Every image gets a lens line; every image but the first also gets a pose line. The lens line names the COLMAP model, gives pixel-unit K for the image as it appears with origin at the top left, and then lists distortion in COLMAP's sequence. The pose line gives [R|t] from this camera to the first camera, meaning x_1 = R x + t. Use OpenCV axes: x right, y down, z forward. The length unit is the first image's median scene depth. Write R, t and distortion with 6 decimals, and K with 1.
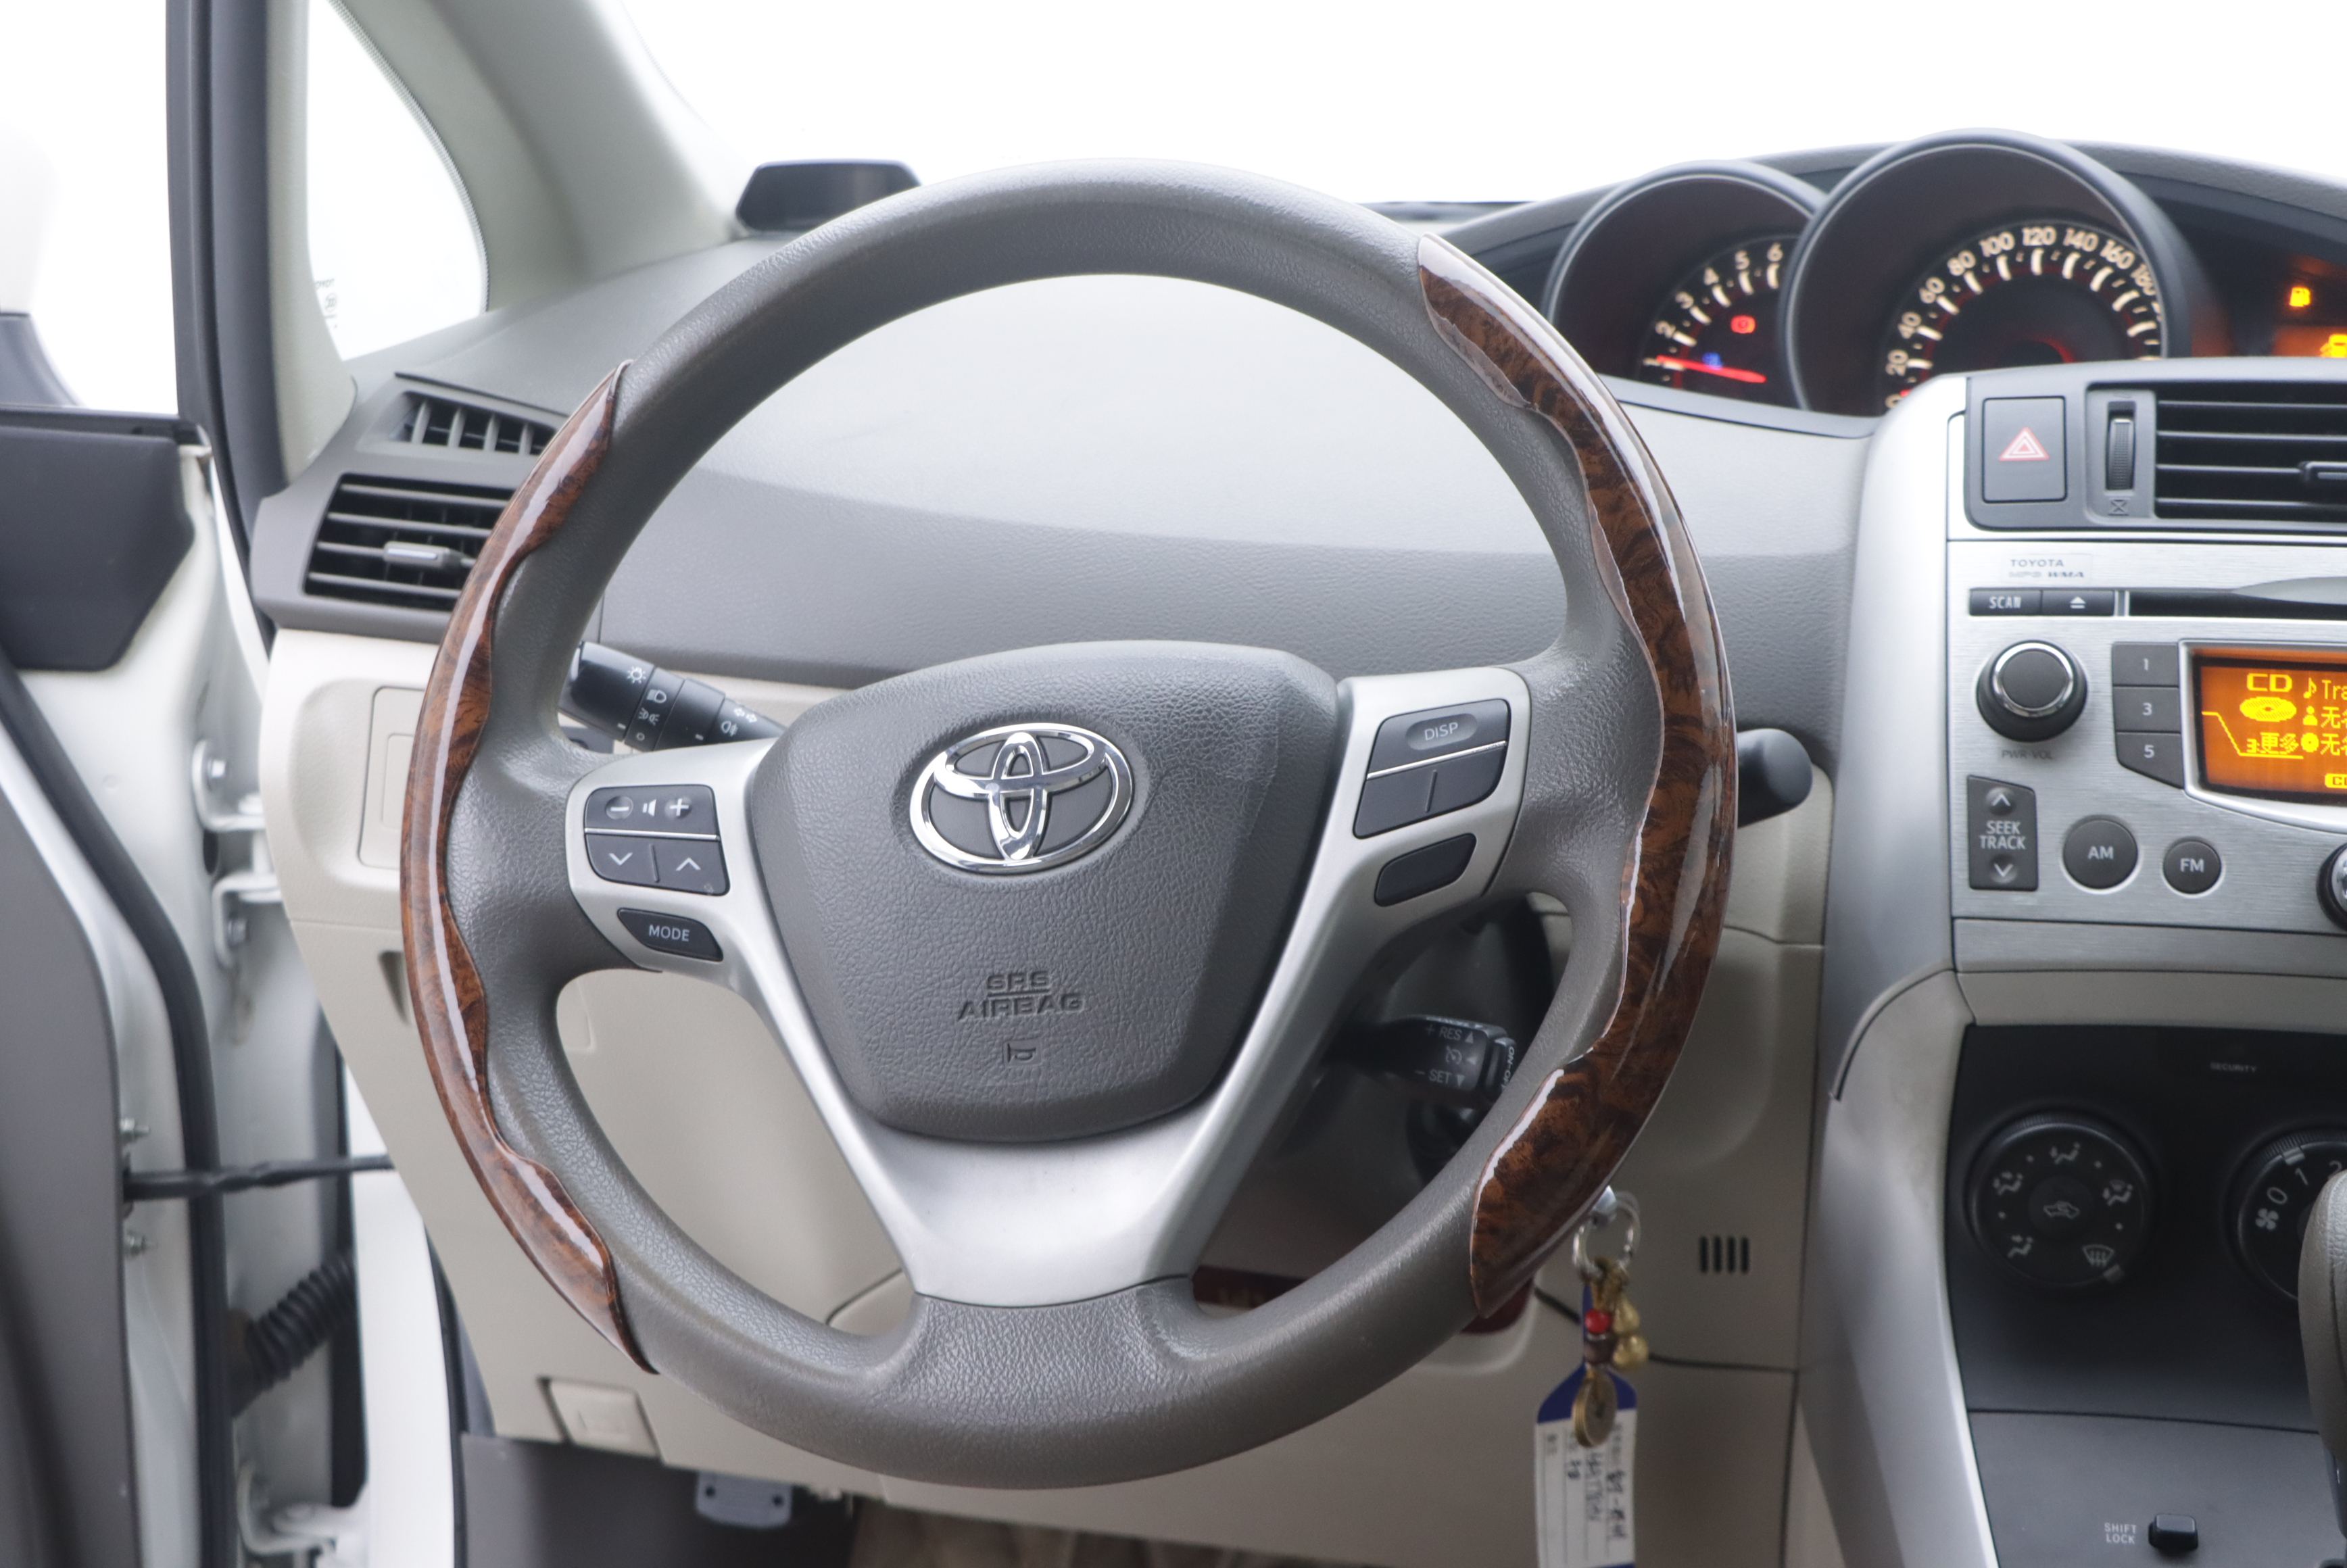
lens RADIAL K [[3020.8, 0, 1178.6], [0, 3020.8, 807.5], [0, 0, 1]] dist [-0.053550, 0.350123]
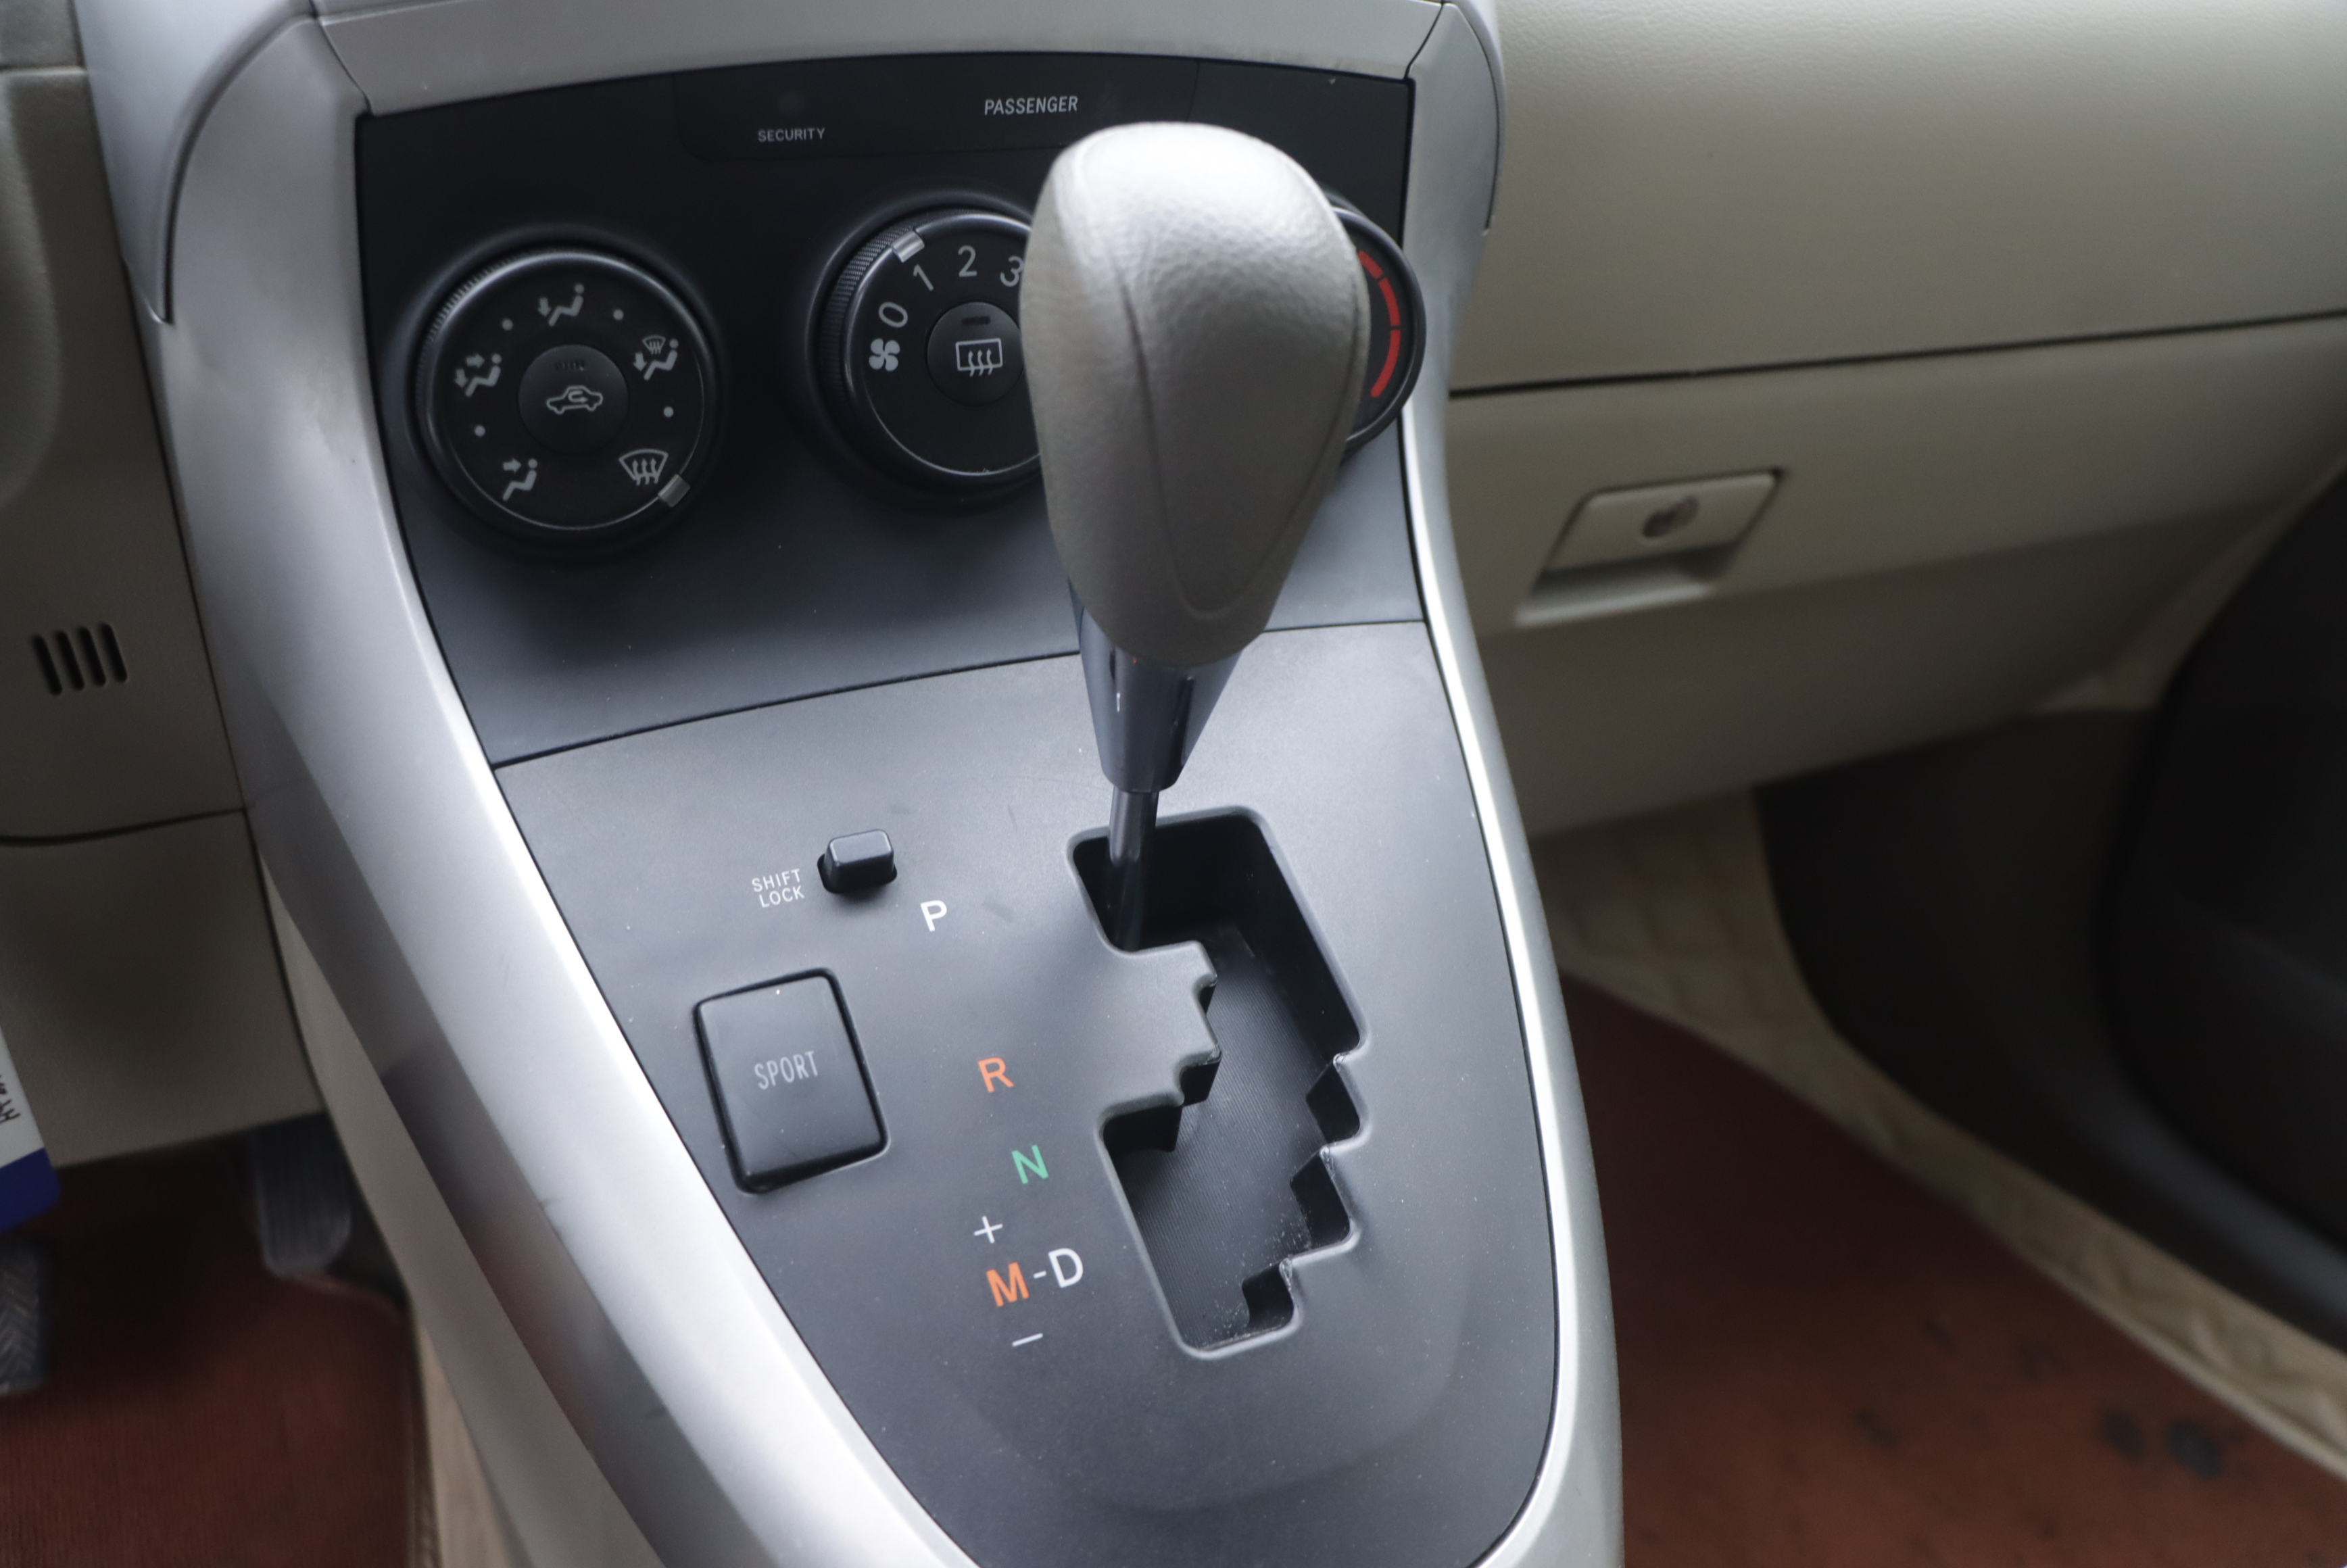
lens RADIAL K [[1908.6, 0, 1200.3], [0, 1908.6, 809.7], [0, 0, 1]] dist [-0.198863, 0.149306]
pose [[0.772140, -0.252495, 0.583135, 0.148419], [0.141058, 0.962879, 0.230145, 0.139010], [-0.619599, -0.095448, 0.779094, 0.606583]]
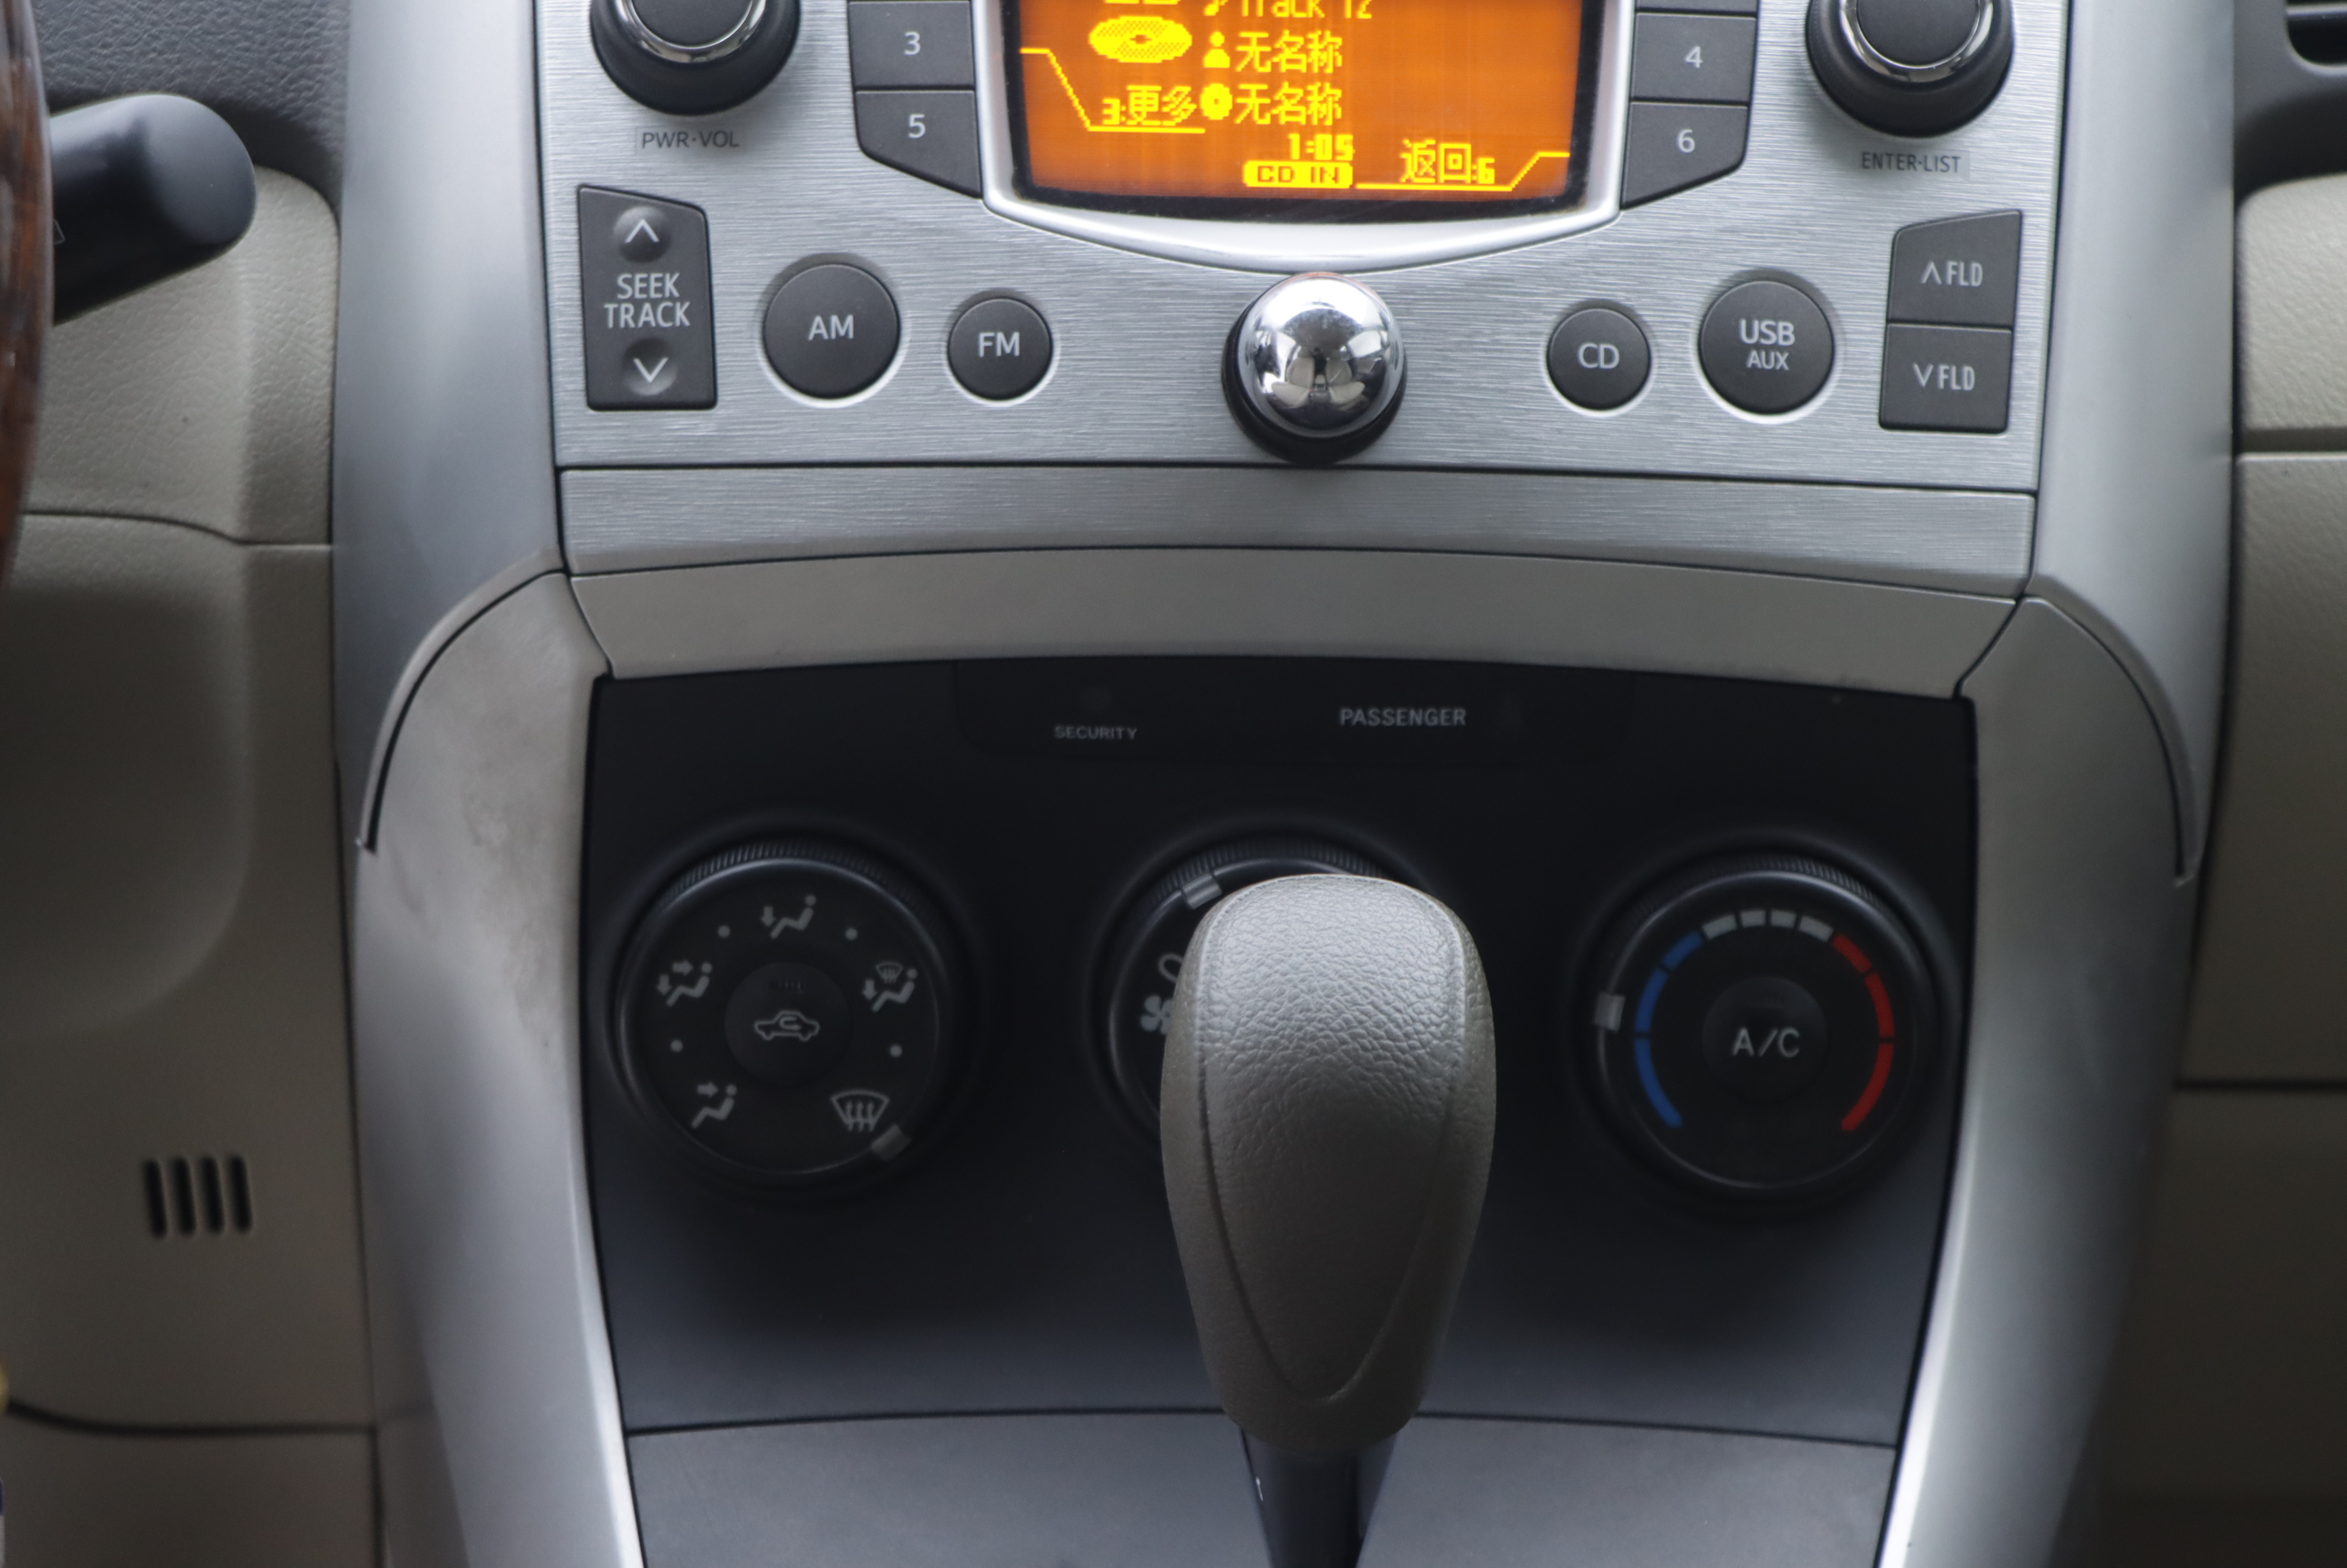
lens RADIAL K [[6654.3, 0, 1192.7], [0, 6654.3, 813.4], [0, 0, 1]] dist [0.319036, 1.316075]
pose [[0.965020, -0.052506, 0.256863, 0.066970], [0.039418, 0.997661, 0.055841, 0.035092], [-0.259194, -0.043763, 0.964833, -0.108863]]
